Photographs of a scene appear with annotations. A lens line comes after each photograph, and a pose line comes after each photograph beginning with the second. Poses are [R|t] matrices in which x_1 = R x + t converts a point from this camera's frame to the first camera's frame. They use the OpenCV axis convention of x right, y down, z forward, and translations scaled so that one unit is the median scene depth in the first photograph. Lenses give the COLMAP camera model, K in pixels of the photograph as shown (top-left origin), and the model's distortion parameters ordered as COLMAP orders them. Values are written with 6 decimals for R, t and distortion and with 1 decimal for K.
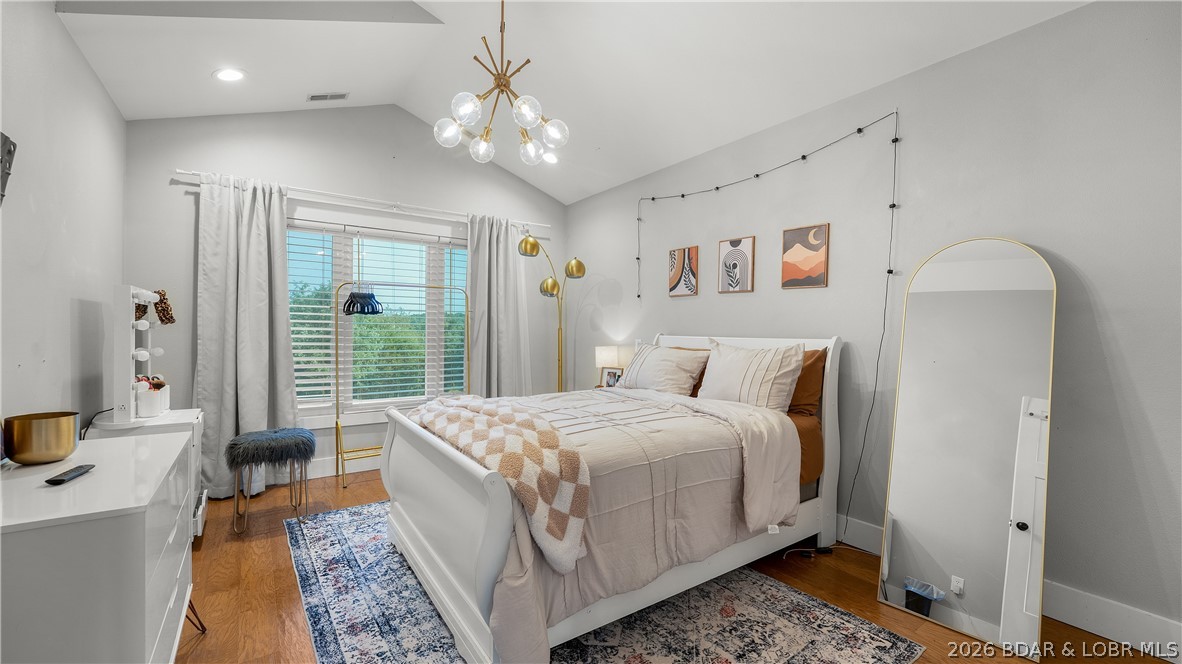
lens RADIAL K [[477.6, 0, 592.6], [0, 477.6, 332.8], [0, 0, 1]] dist [-0.011186, 0.000586]
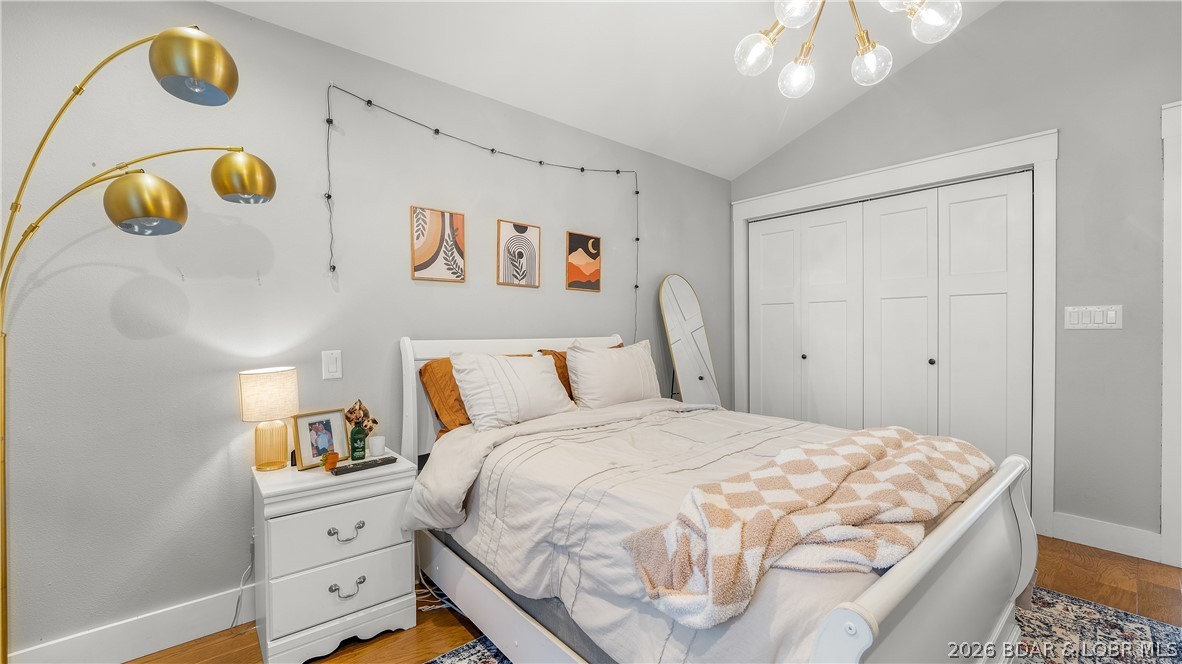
lens RADIAL K [[477.6, 0, 592.0], [0, 477.6, 333.1], [0, 0, 1]] dist [-0.011186, 0.000586]
pose [[-0.097563, -0.030901, 0.994750, -0.567968], [0.001294, 0.999513, 0.031176, -0.026467], [-0.995229, 0.004329, -0.097475, 0.949219]]
